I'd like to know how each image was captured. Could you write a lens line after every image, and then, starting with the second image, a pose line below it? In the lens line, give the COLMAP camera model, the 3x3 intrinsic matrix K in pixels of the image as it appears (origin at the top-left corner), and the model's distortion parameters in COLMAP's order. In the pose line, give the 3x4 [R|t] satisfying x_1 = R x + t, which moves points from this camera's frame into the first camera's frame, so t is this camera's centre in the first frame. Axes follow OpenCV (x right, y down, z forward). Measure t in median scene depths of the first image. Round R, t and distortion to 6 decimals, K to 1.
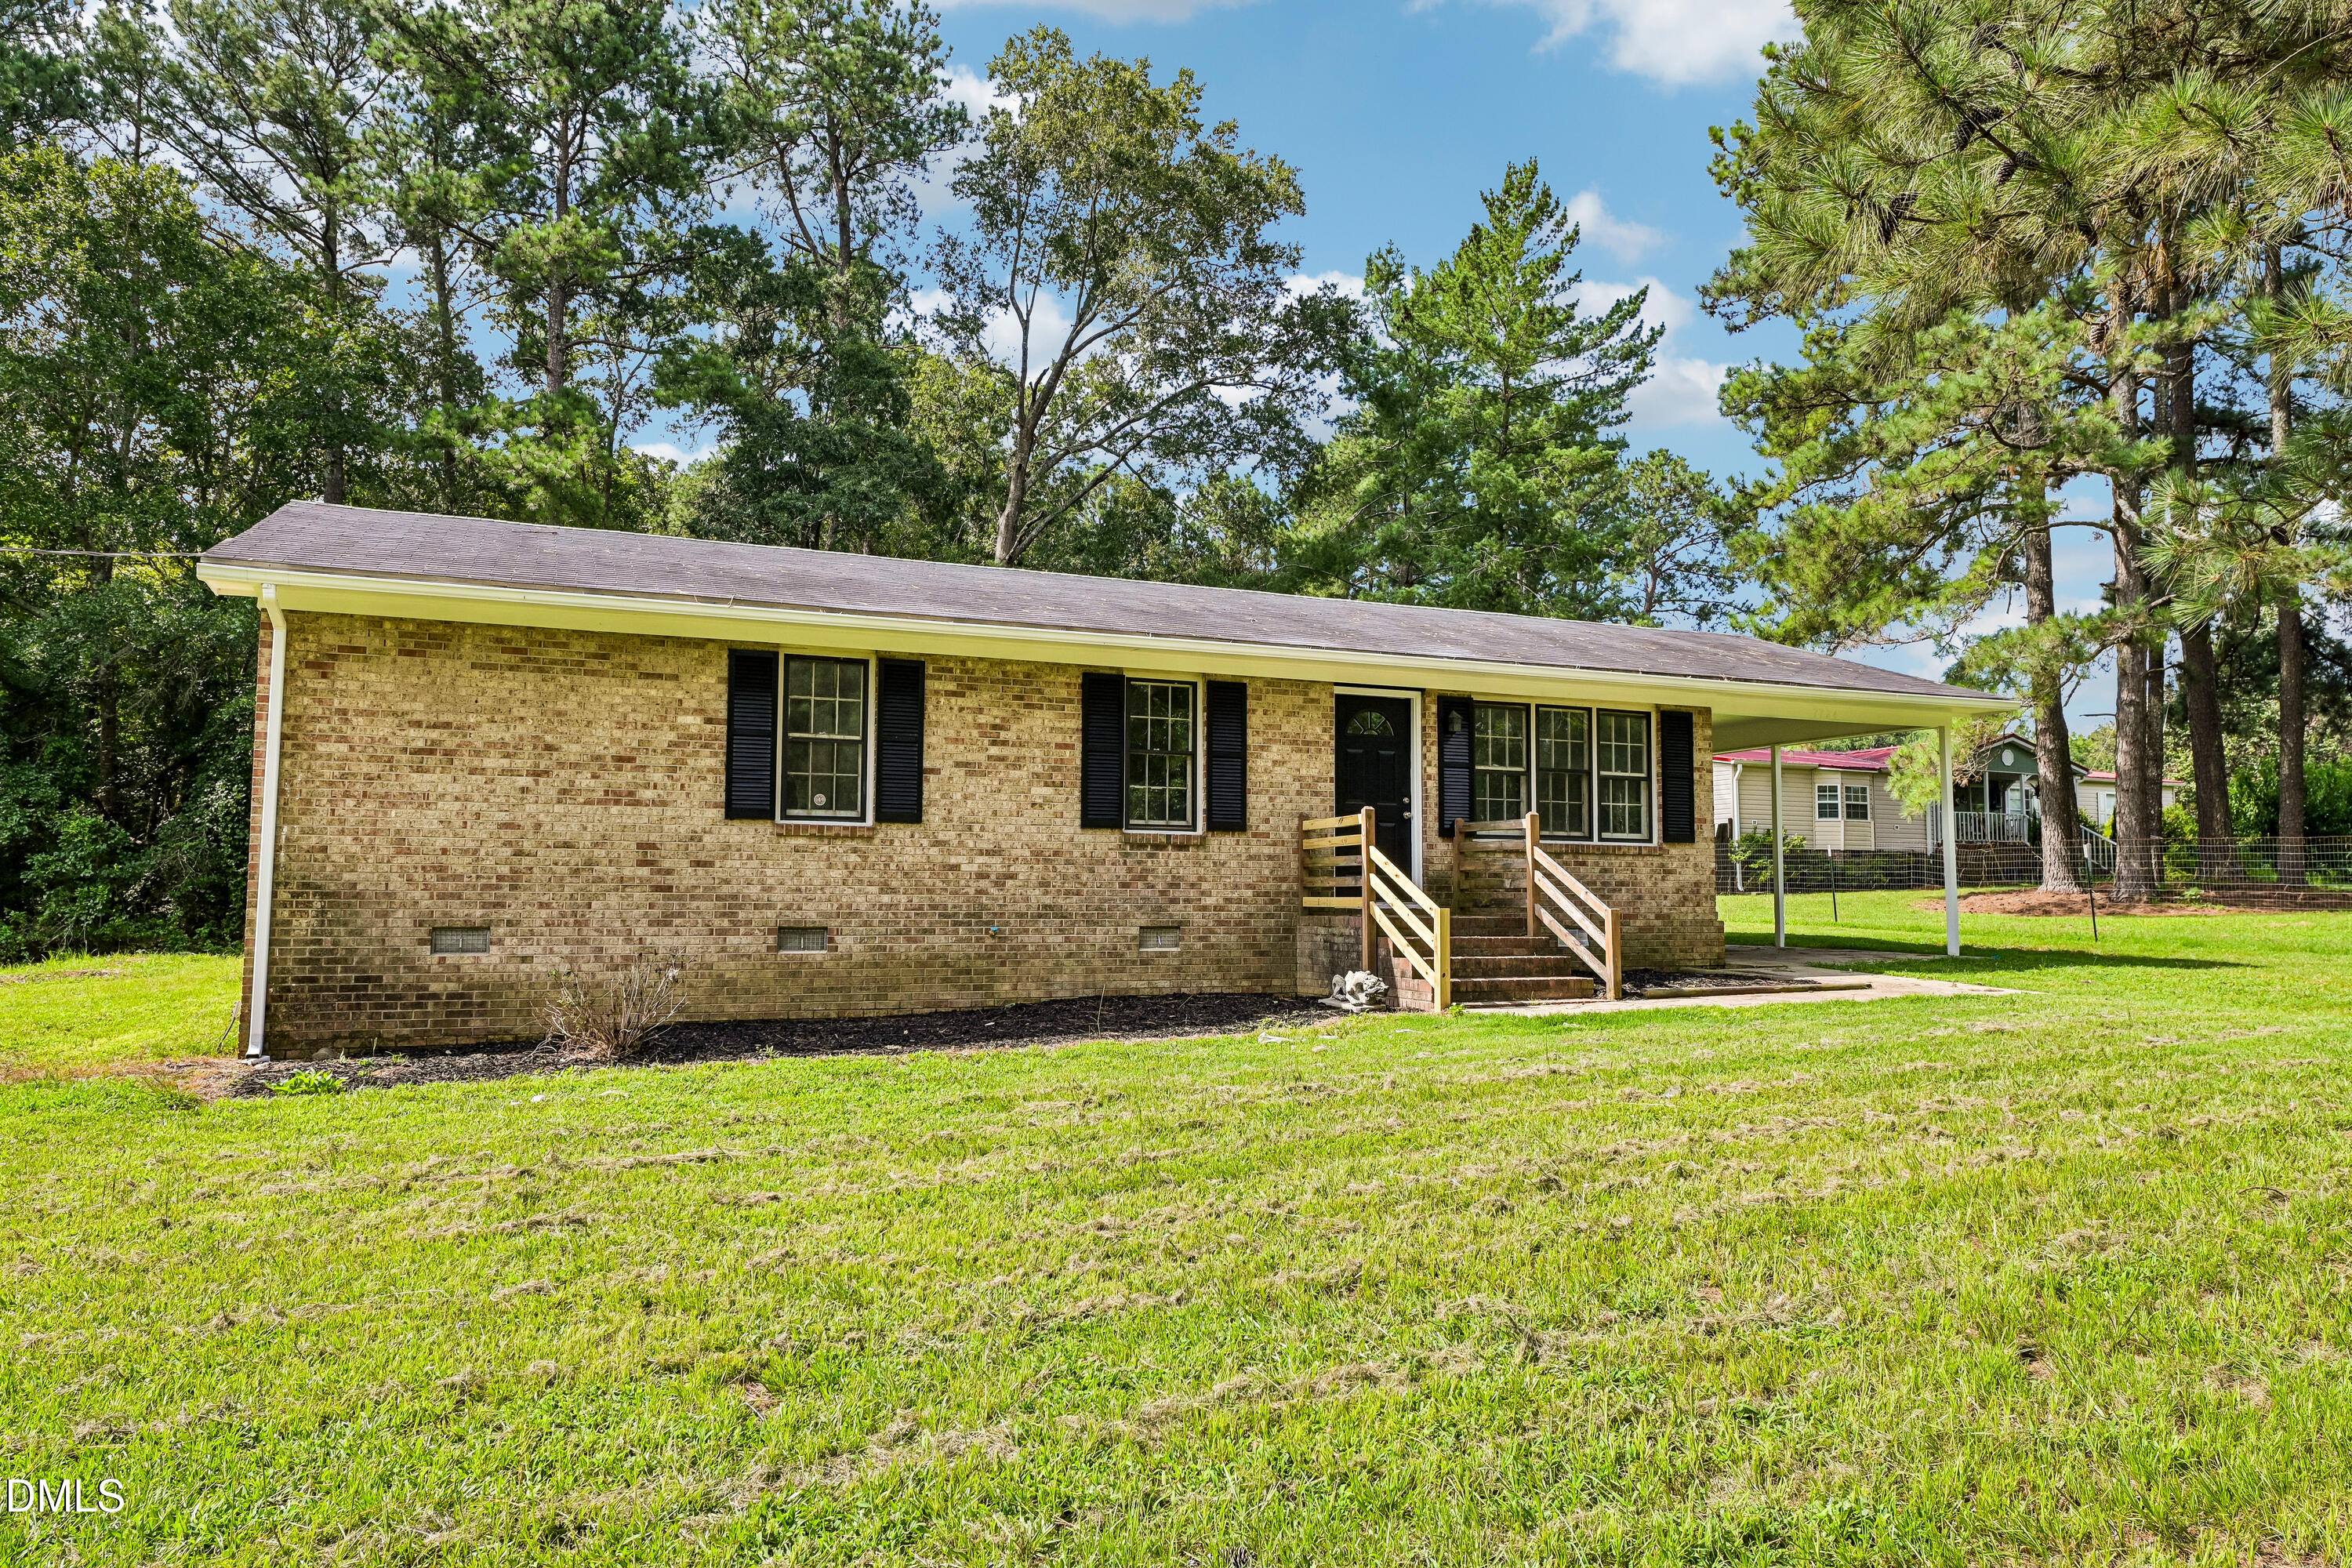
lens RADIAL K [[1565.5, 0, 1196.6], [0, 1565.5, 781.6], [0, 0, 1]] dist [0.004470, 0.001390]
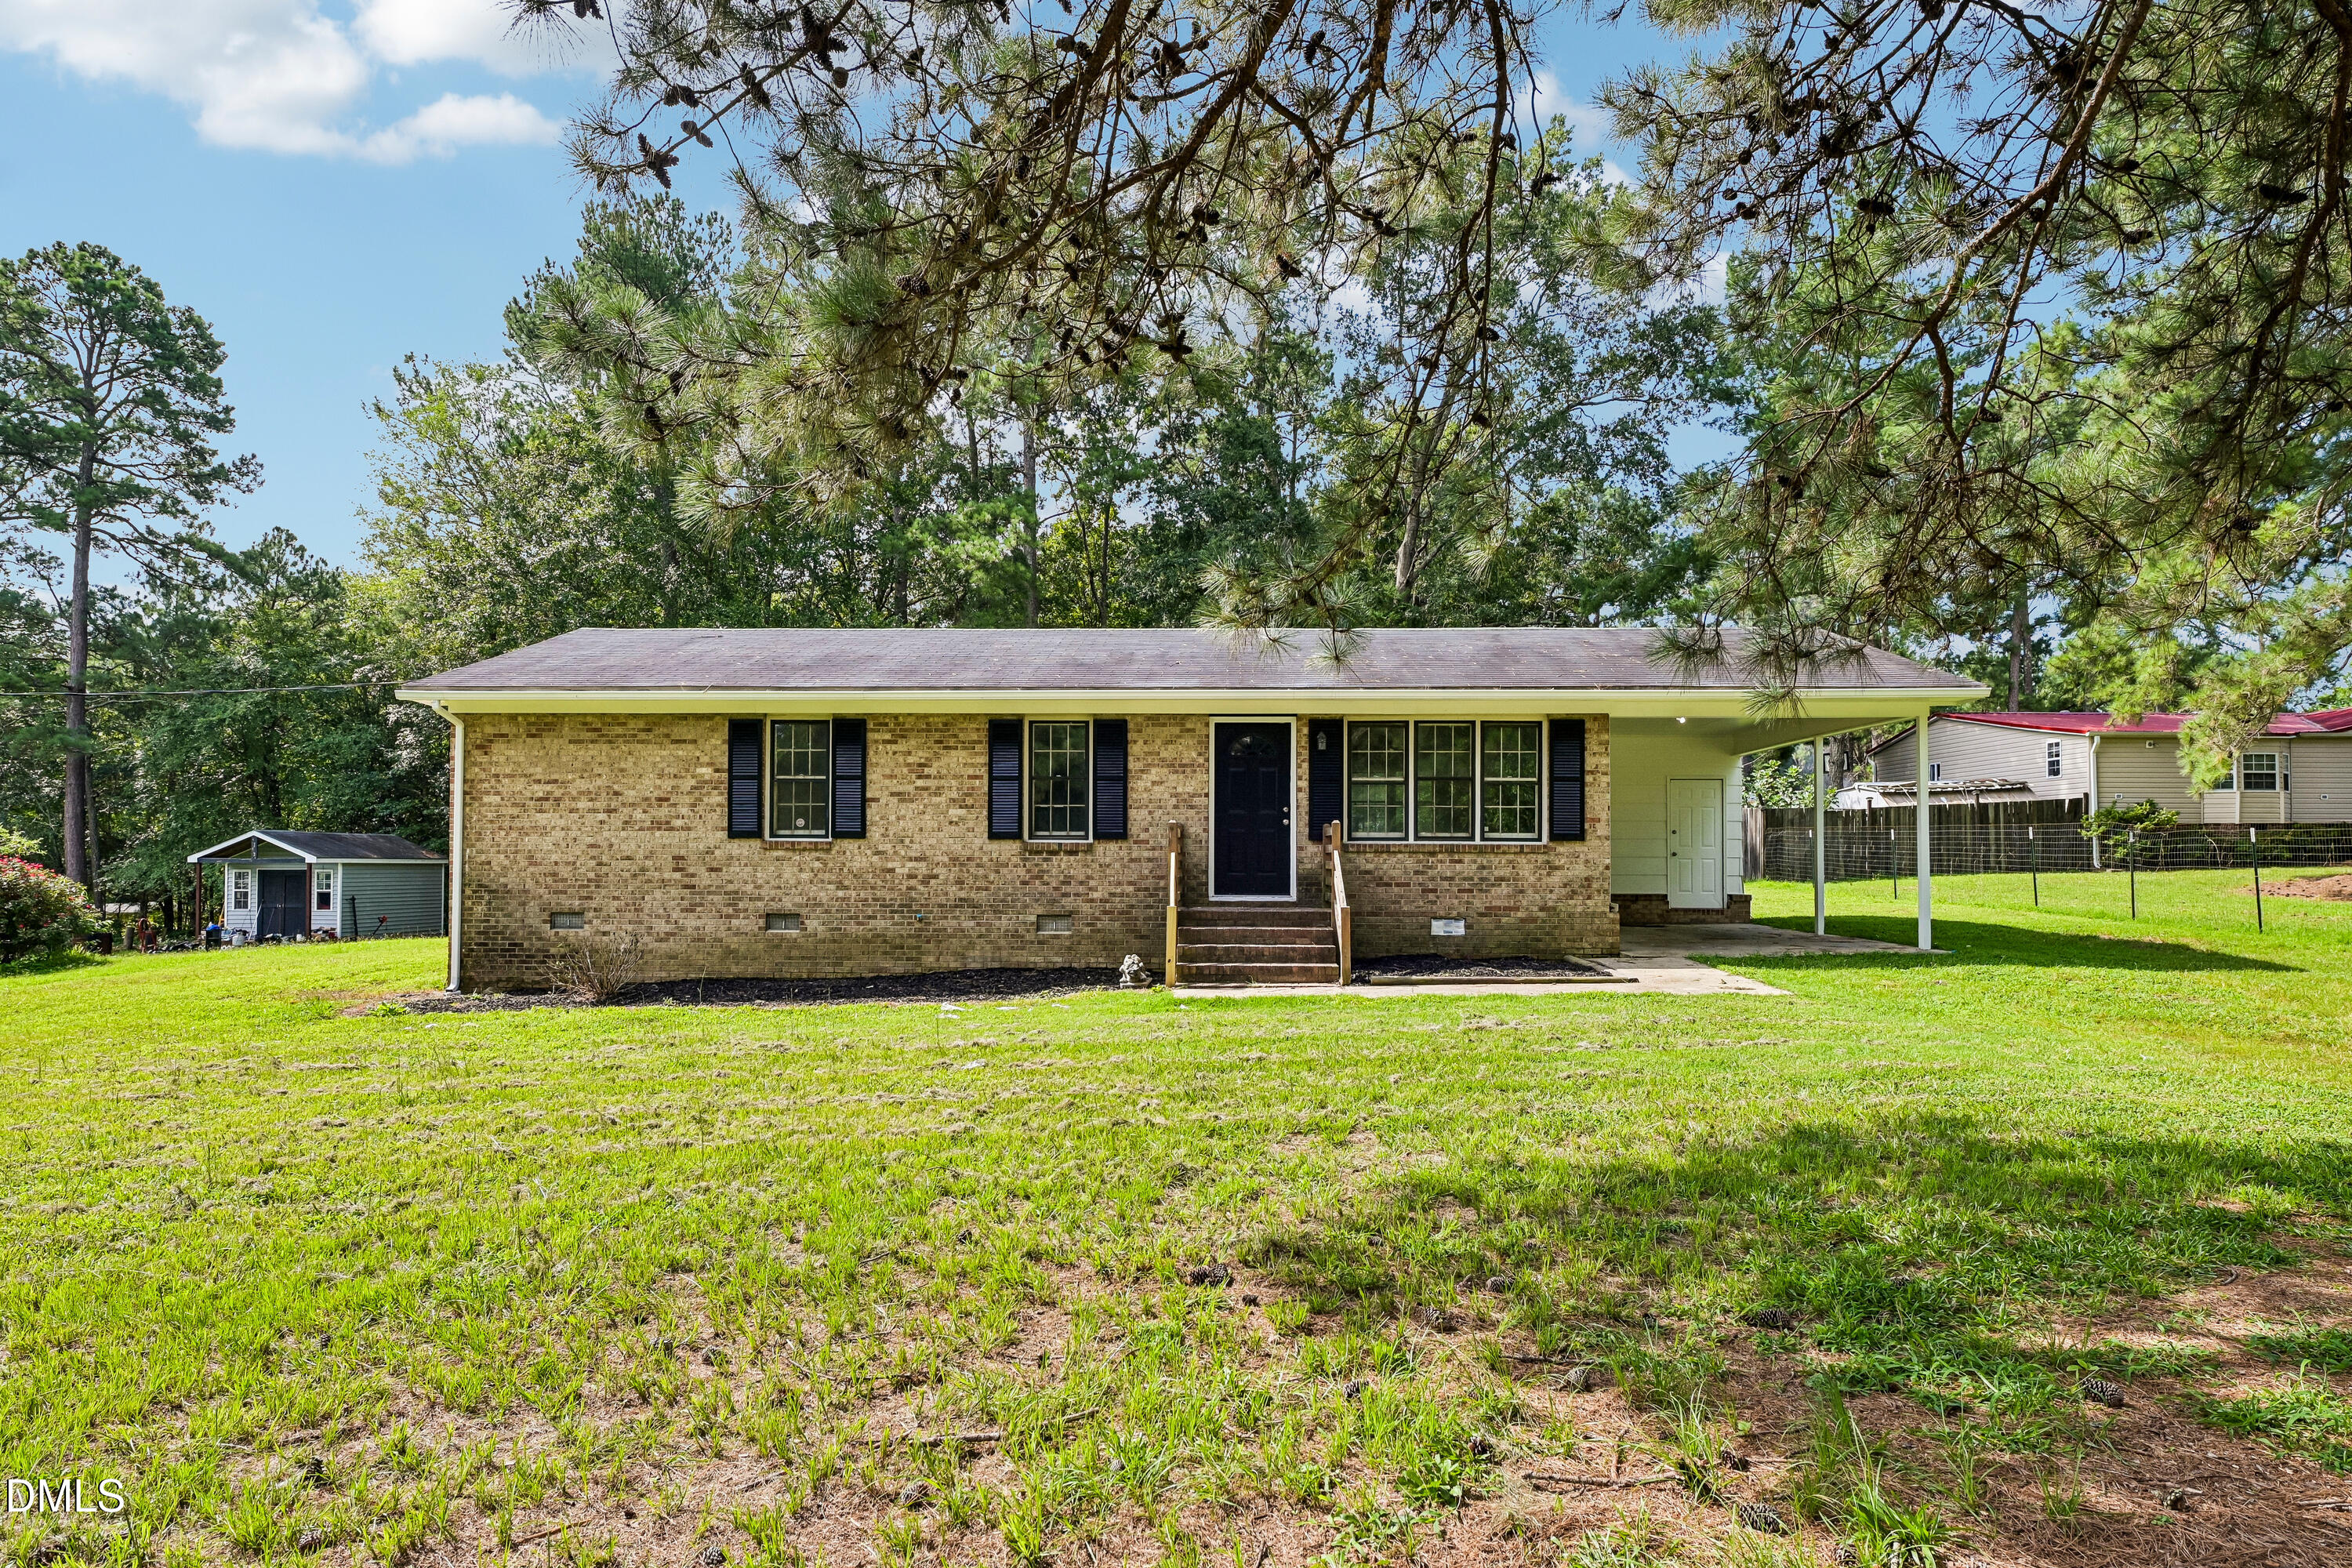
lens RADIAL K [[1334.7, 0, 1195.4], [0, 1334.7, 843.1], [0, 0, 1]] dist [-0.001698, -0.000091]
pose [[0.907216, -0.008554, -0.420579, 0.549922], [0.033465, 0.998092, 0.051886, -0.019240], [0.419332, -0.061147, 0.905771, 0.063044]]
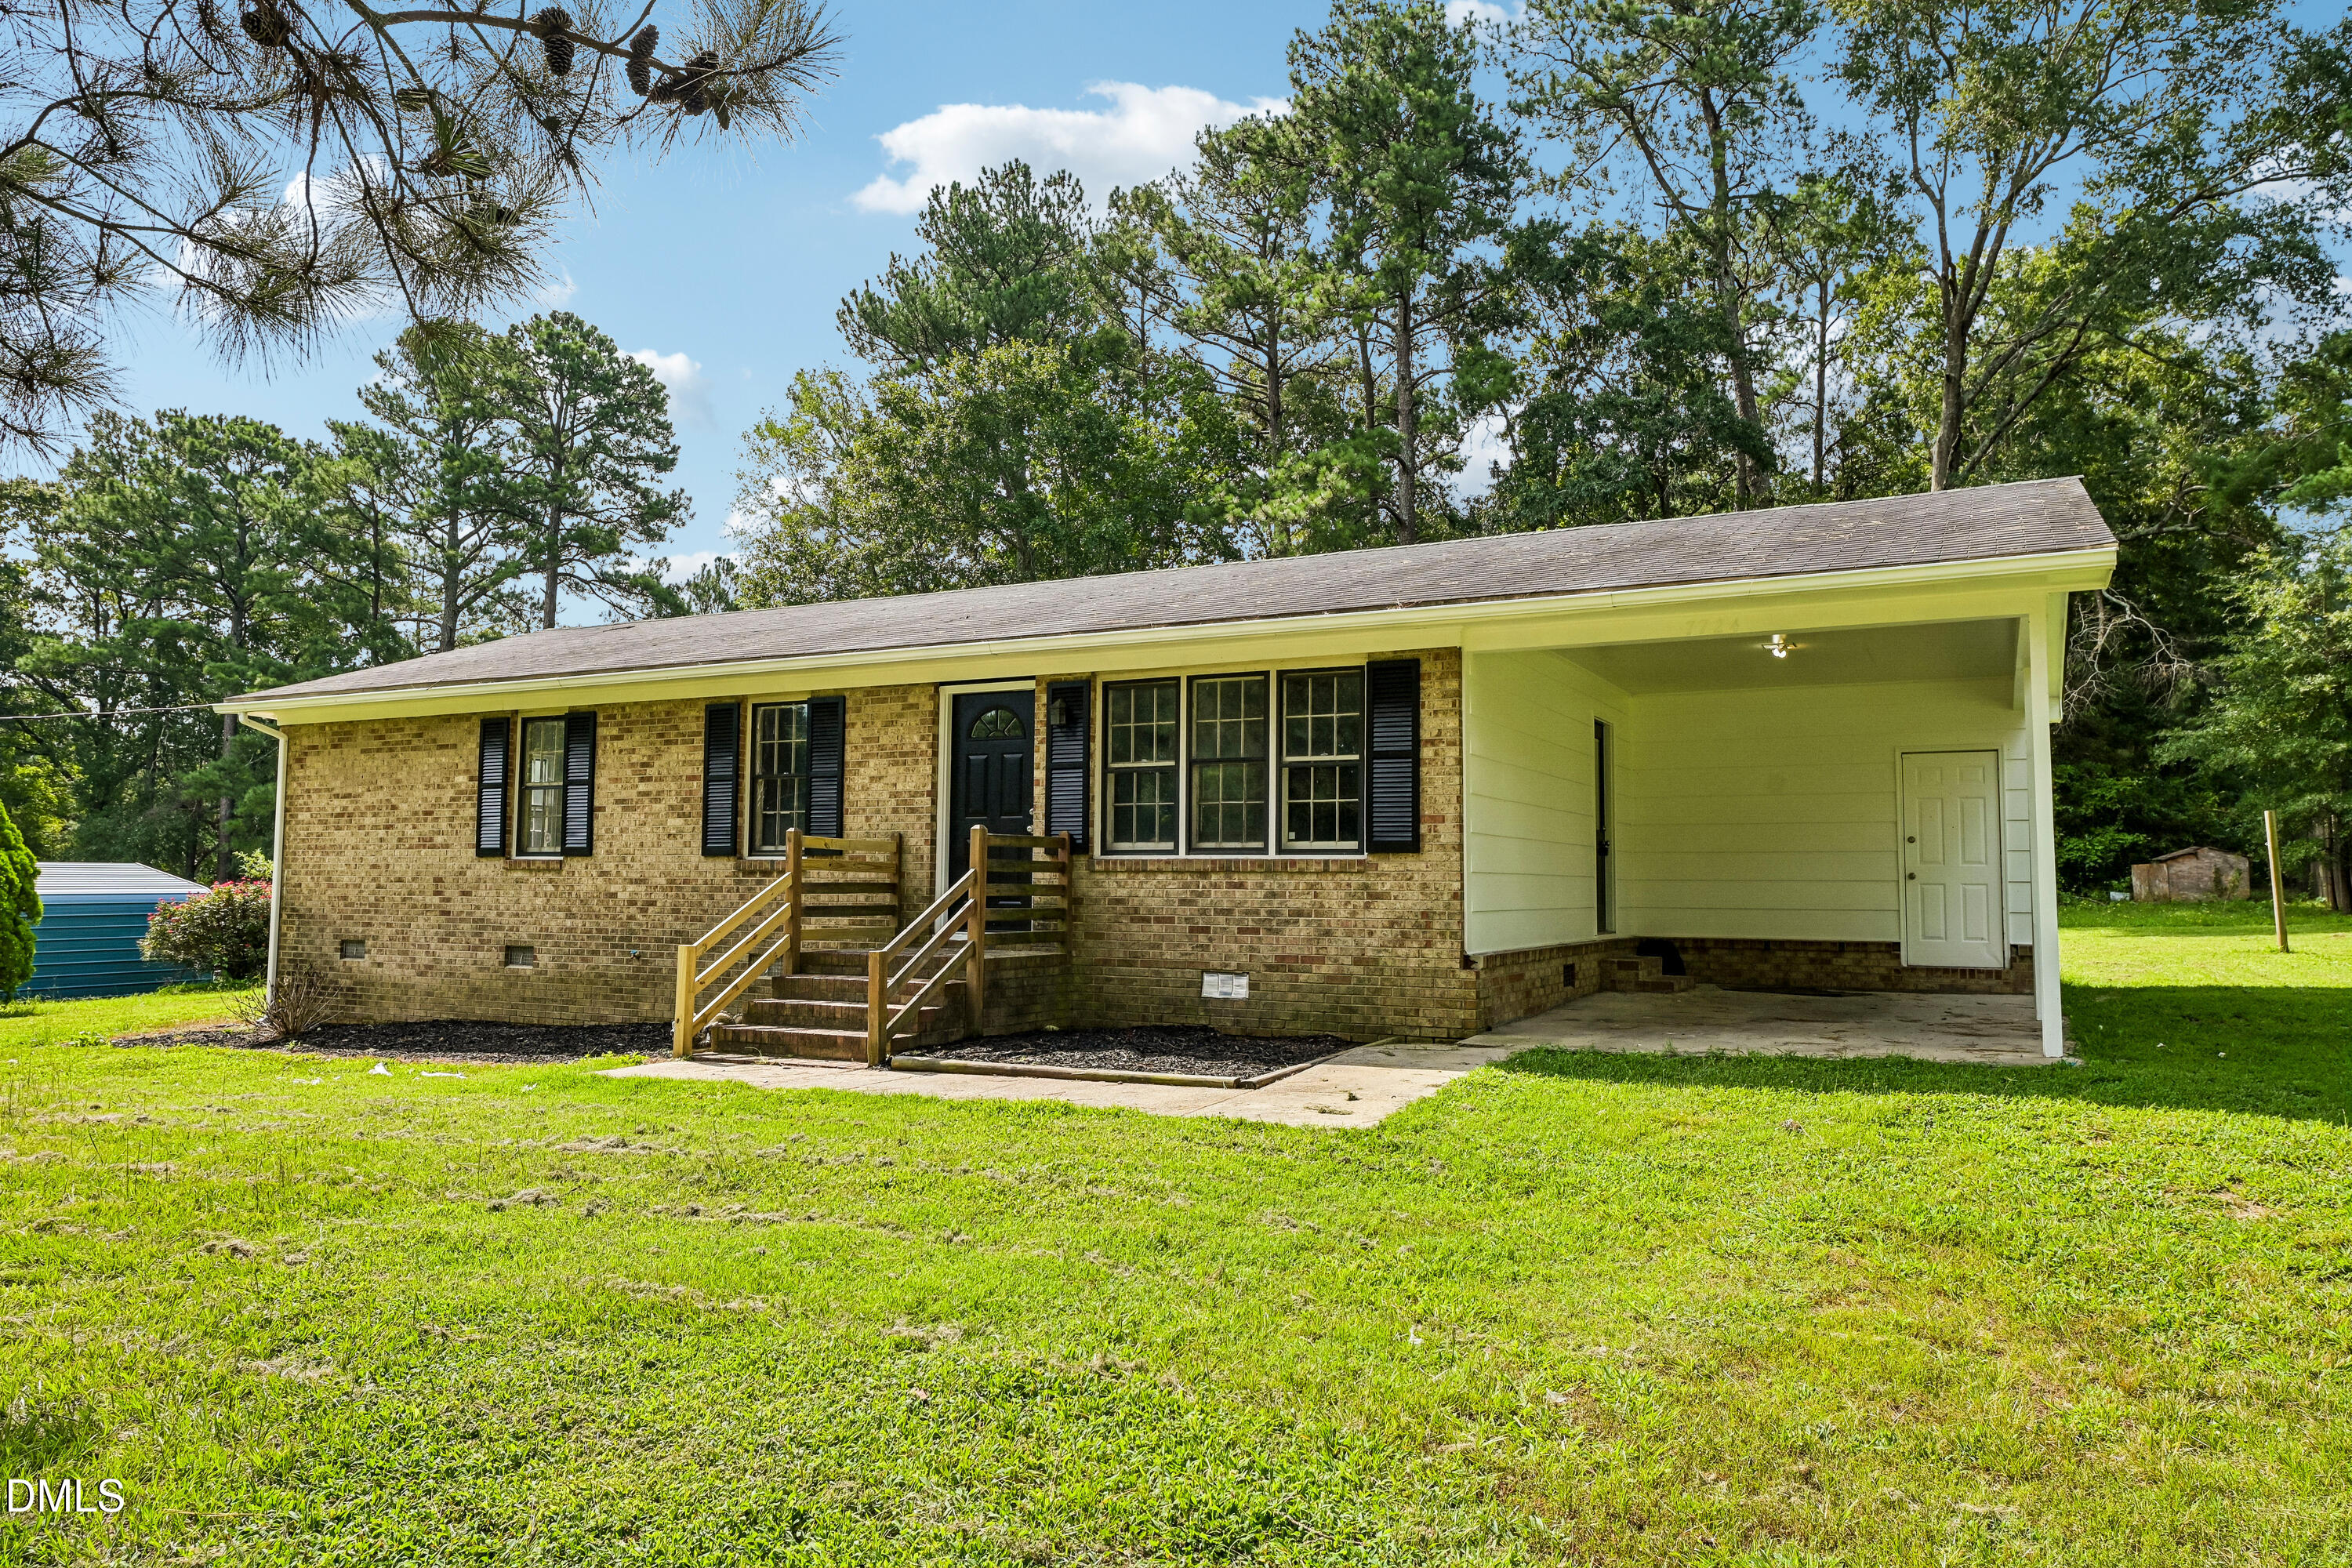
lens RADIAL K [[1565.5, 0, 1196.6], [0, 1565.5, 781.6], [0, 0, 1]] dist [0.004470, 0.001390]
pose [[0.632693, -0.053145, -0.772577, 0.926913], [0.055891, 0.998174, -0.022893, 0.022267], [0.772383, -0.028695, 0.634508, 0.596933]]
